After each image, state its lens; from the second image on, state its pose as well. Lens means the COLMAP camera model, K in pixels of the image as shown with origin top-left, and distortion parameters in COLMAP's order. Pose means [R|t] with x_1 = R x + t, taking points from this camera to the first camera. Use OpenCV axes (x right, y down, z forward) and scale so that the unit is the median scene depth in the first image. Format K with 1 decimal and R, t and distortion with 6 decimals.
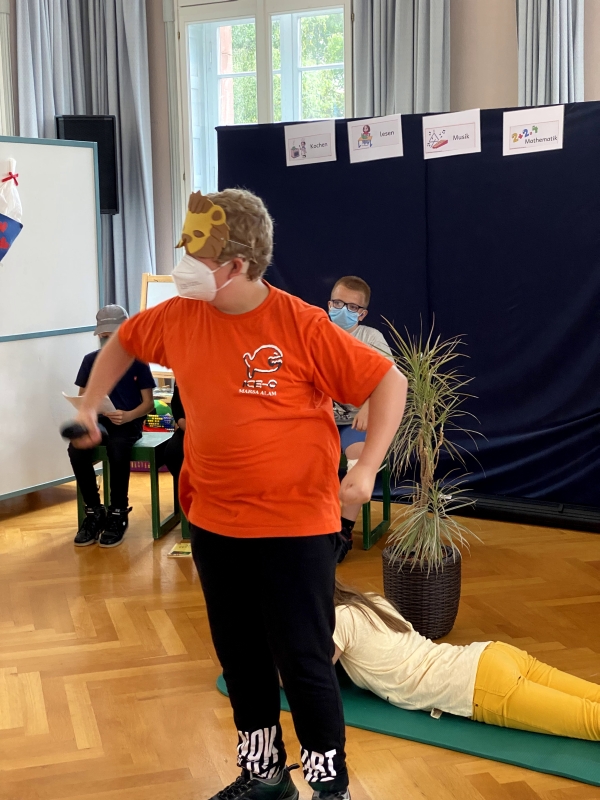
lens RADIAL K [[1199.7, 0, 299.5], [0, 1199.7, 381.7], [0, 0, 1]] dist [0.154502, -0.212125]
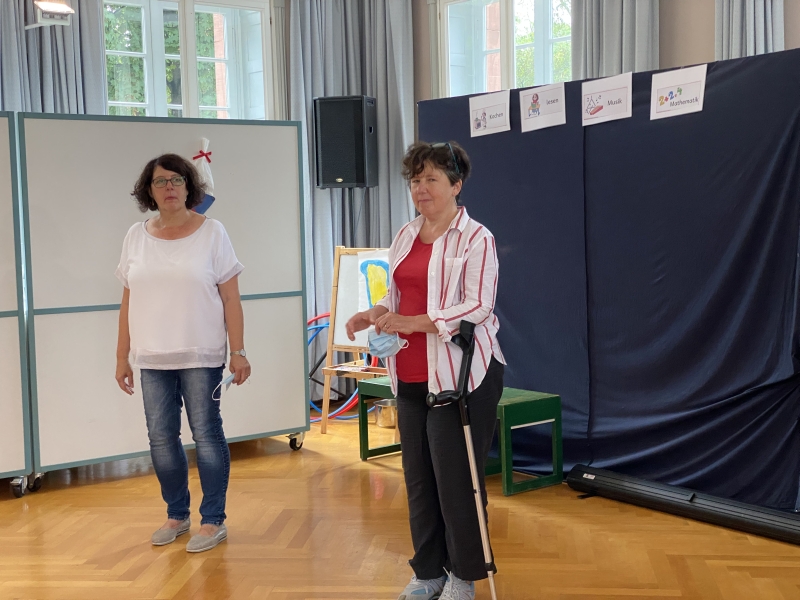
lens RADIAL K [[1199.7, 0, 400.0], [0, 1199.7, 300.0], [0, 0, 1]] dist [0.154502, -0.212125]
pose [[0.928356, 0.021811, -0.371051, 0.331141], [-0.039390, 0.998428, -0.039863, 0.000327], [0.369598, 0.051622, 0.927757, 0.050113]]
